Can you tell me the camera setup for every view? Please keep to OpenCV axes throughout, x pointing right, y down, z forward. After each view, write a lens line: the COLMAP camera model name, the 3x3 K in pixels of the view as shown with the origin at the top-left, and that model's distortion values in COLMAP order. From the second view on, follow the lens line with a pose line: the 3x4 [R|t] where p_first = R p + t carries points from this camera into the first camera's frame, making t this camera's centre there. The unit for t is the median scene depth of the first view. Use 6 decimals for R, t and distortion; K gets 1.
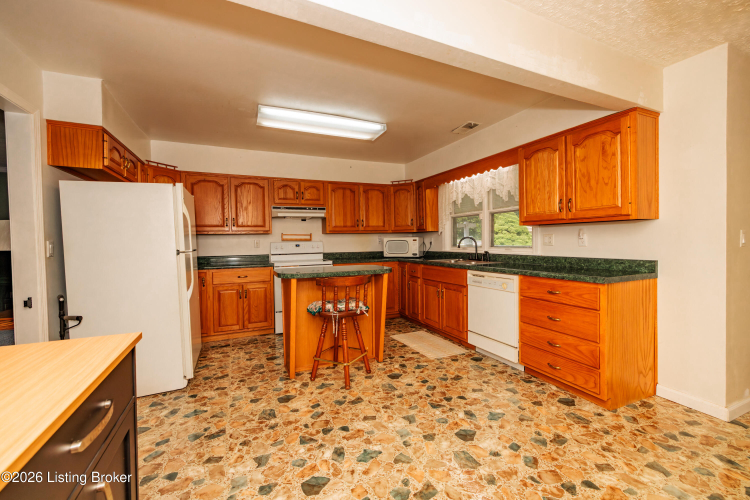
lens RADIAL K [[300.9, 0, 374.7], [0, 300.9, 264.0], [0, 0, 1]] dist [-0.106524, 0.000015]
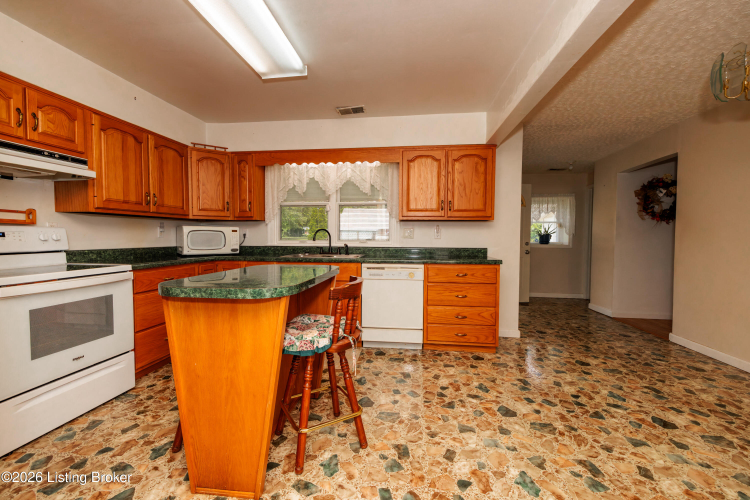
lens RADIAL K [[309.3, 0, 375.0], [0, 309.3, 250.0], [0, 0, 1]] dist [0.021004, -0.000021]
pose [[0.508357, -0.025474, 0.860770, -0.360771], [0.047822, 0.998855, 0.001317, -0.015838], [-0.859818, 0.040495, 0.508993, 0.310495]]
